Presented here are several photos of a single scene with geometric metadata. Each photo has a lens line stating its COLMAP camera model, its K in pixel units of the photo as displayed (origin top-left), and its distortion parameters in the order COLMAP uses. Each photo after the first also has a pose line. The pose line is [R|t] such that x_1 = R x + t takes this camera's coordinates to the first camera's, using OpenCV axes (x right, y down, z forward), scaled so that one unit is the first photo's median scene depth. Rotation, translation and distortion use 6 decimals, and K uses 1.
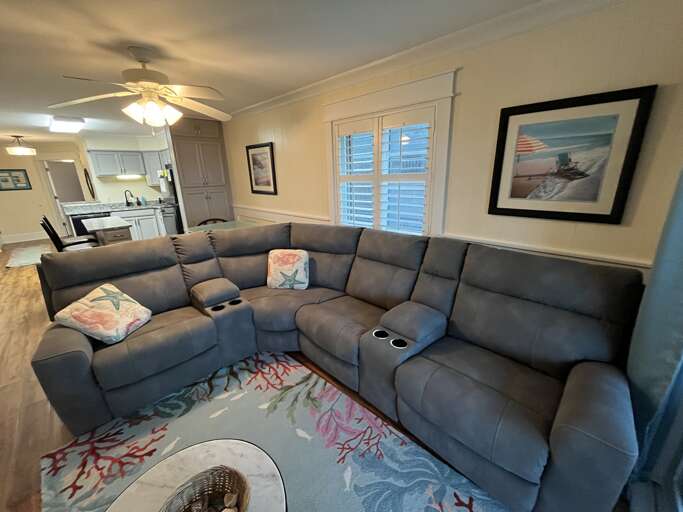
lens RADIAL K [[275.5, 0, 343.9], [0, 275.5, 258.0], [0, 0, 1]] dist [-0.000385, -0.000134]
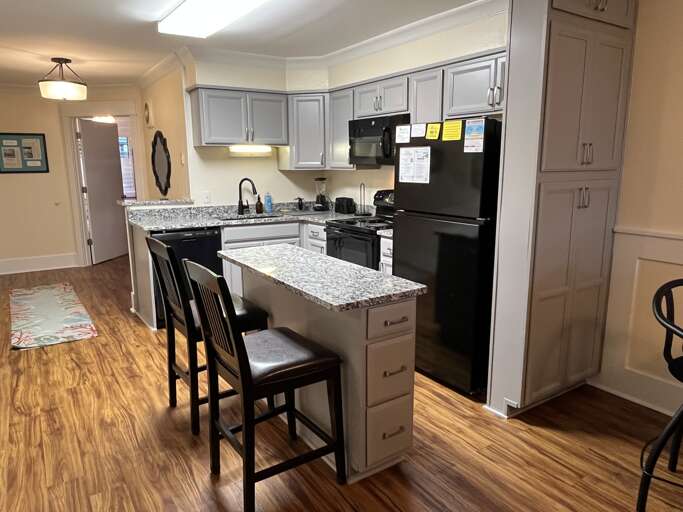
lens RADIAL K [[485.9, 0, 340.7], [0, 485.9, 254.8], [0, 0, 1]] dist [-0.000473, -0.001640]
pose [[0.977923, 0.055895, -0.201352, -0.459620], [-0.077231, 0.992015, -0.099712, -0.056587], [0.194171, 0.113062, 0.974430, 0.275748]]
